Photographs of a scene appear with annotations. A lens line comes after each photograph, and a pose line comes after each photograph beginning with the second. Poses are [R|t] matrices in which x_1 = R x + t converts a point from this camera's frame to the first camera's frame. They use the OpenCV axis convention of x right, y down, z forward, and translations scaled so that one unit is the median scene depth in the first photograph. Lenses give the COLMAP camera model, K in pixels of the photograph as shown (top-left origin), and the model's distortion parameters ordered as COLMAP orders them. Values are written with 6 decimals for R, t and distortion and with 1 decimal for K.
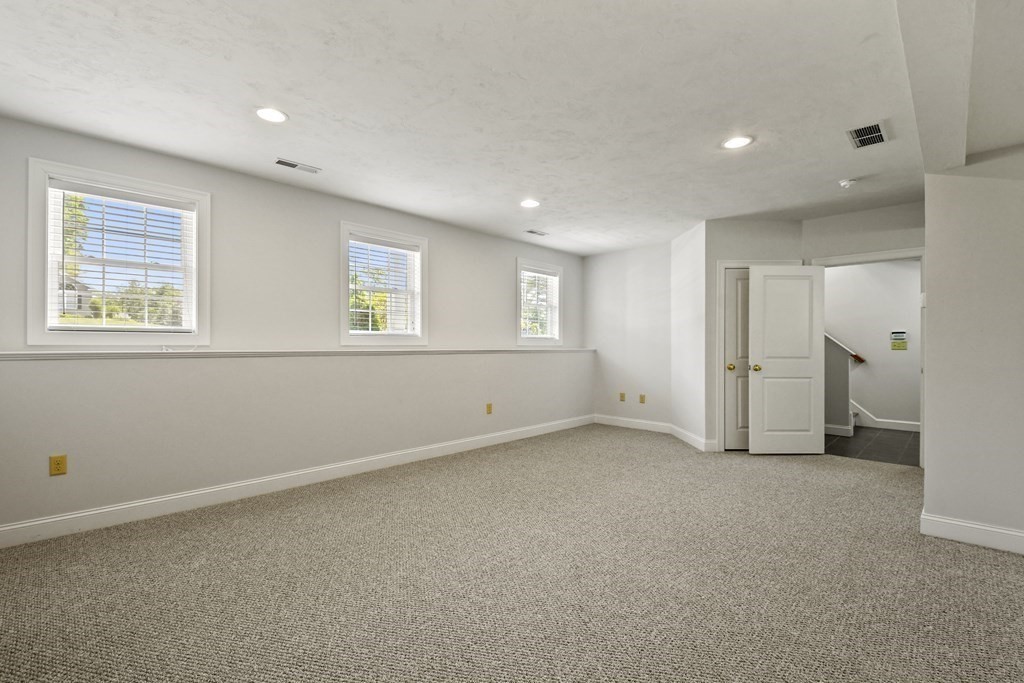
lens RADIAL K [[464.3, 0, 504.7], [0, 464.3, 342.8], [0, 0, 1]] dist [0.020213, -0.015667]
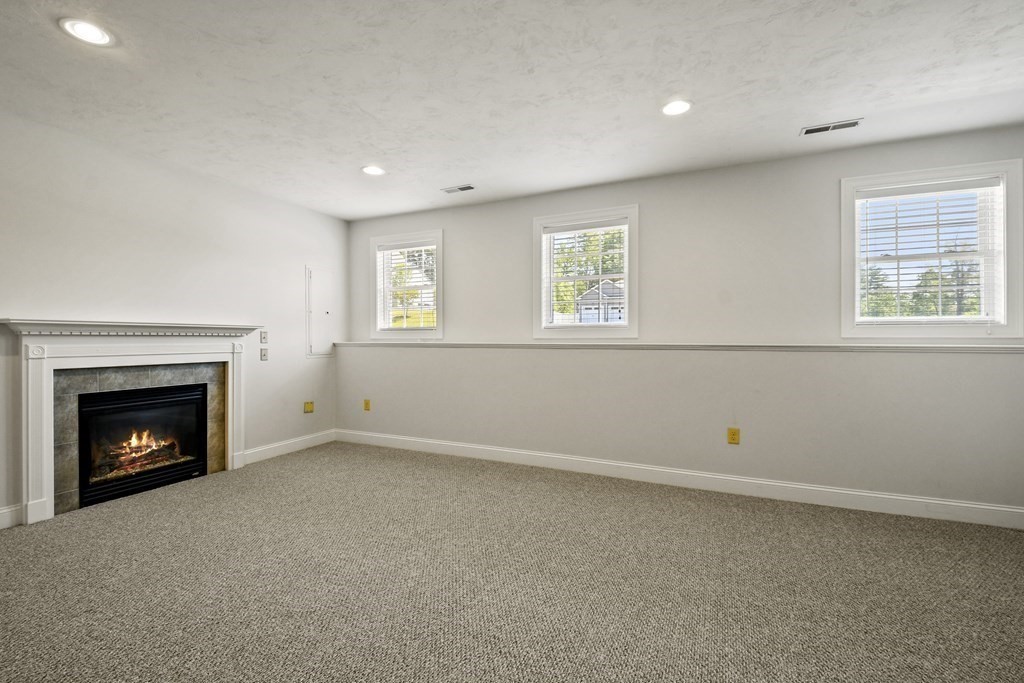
lens RADIAL K [[464.3, 0, 509.0], [0, 464.3, 338.0], [0, 0, 1]] dist [0.020213, -0.015667]
pose [[0.307255, -0.002910, -0.951623, 0.487322], [0.005384, 0.999985, -0.001320, 0.004749], [0.951612, -0.004718, 0.307266, 0.504681]]
